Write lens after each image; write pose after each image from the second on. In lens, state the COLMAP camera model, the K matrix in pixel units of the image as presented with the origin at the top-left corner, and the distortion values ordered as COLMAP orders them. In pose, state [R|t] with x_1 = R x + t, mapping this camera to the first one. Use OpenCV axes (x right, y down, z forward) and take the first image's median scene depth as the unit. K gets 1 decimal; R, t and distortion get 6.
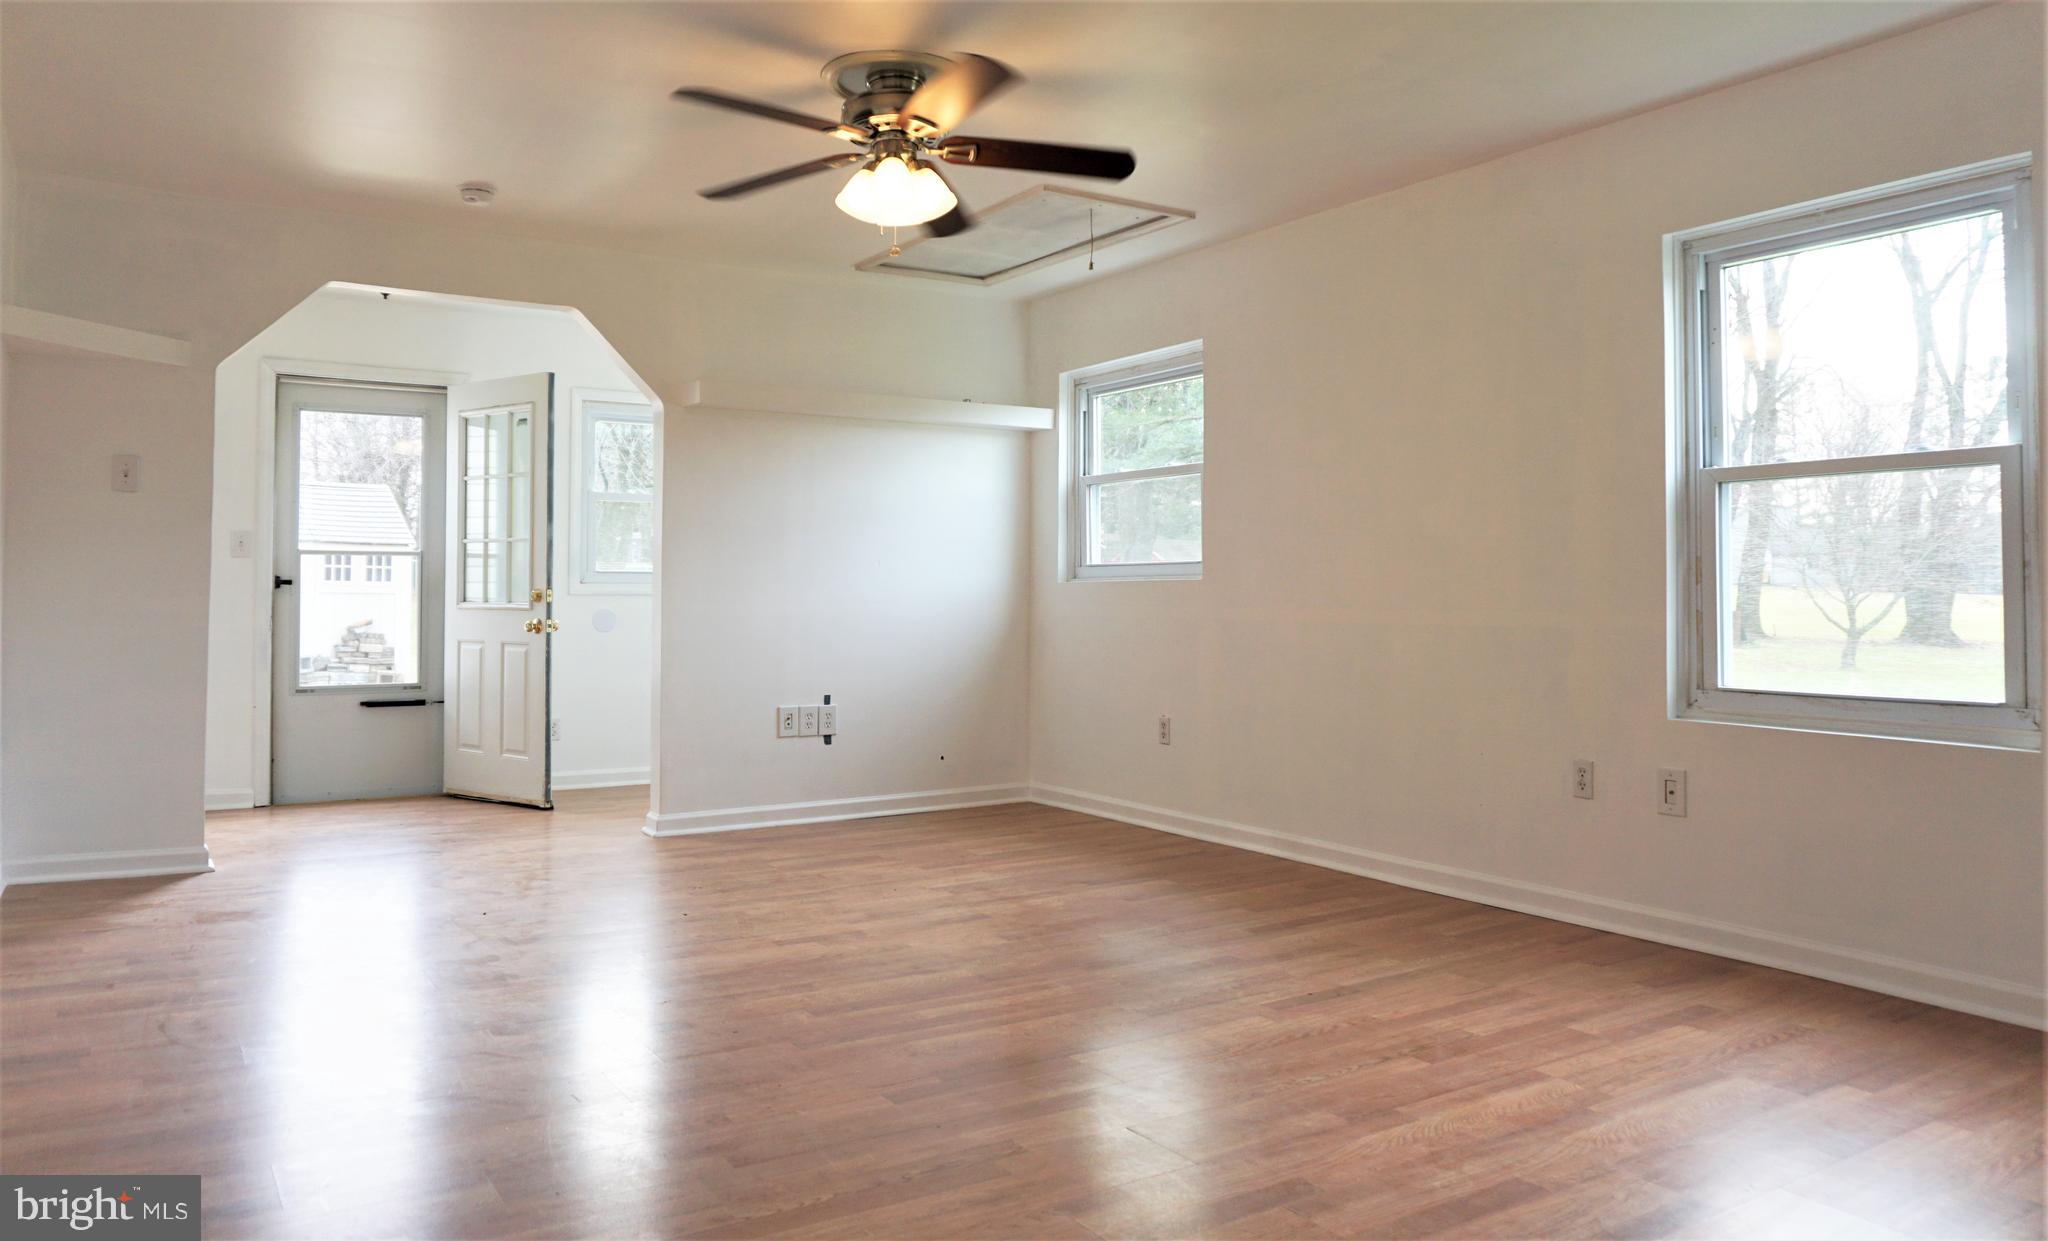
lens RADIAL K [[1386.9, 0, 1052.7], [0, 1386.9, 570.9], [0, 0, 1]] dist [-0.034473, -0.000348]
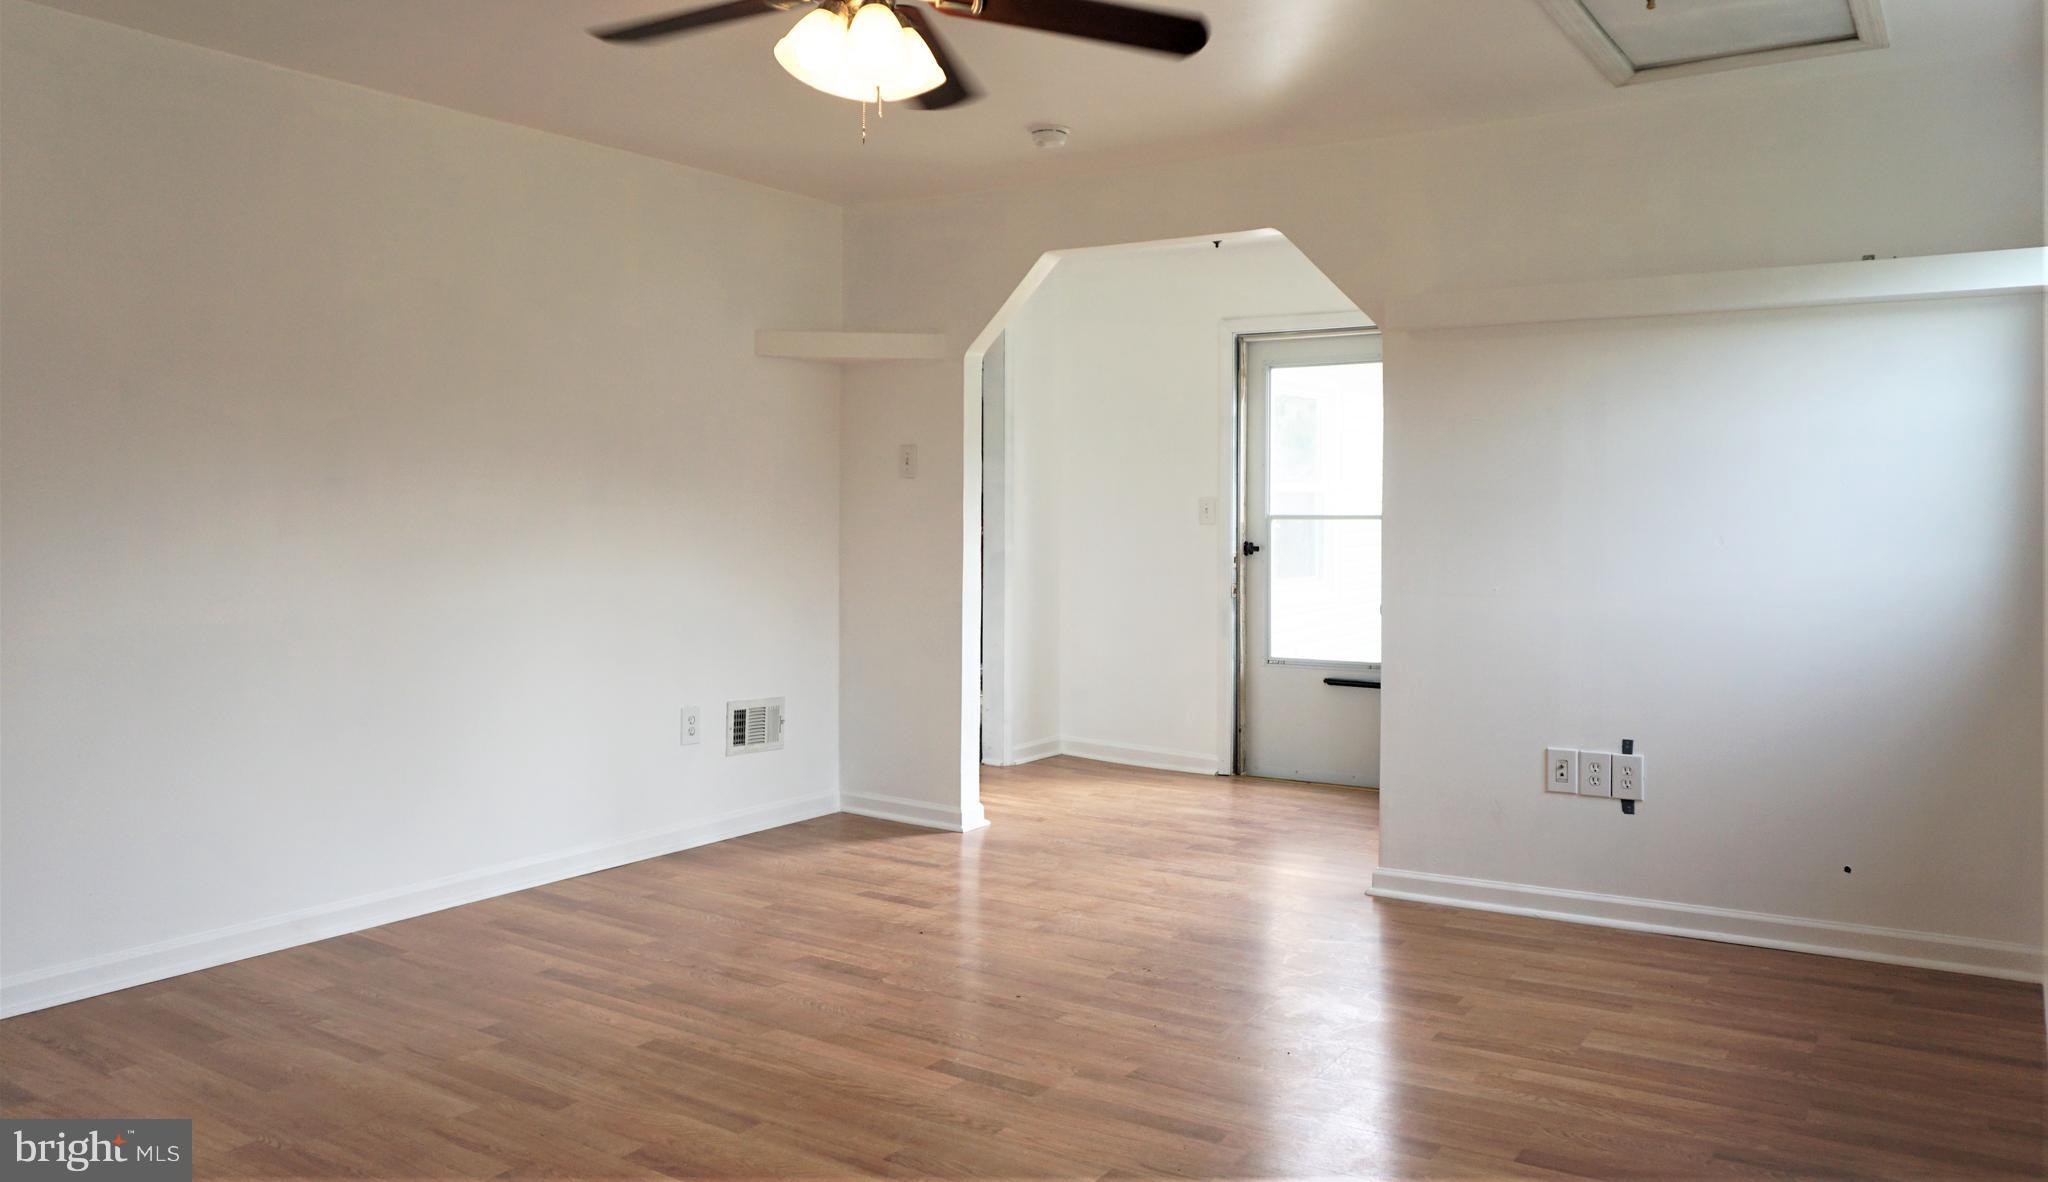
lens RADIAL K [[1527.5, 0, 1105.3], [0, 1527.5, 559.0], [0, 0, 1]] dist [-0.004886, -0.000378]
pose [[0.431005, 0.028952, -0.901885, 0.477090], [0.014095, 0.999147, 0.038810, -0.035759], [0.902240, -0.029440, 0.430229, 0.568559]]
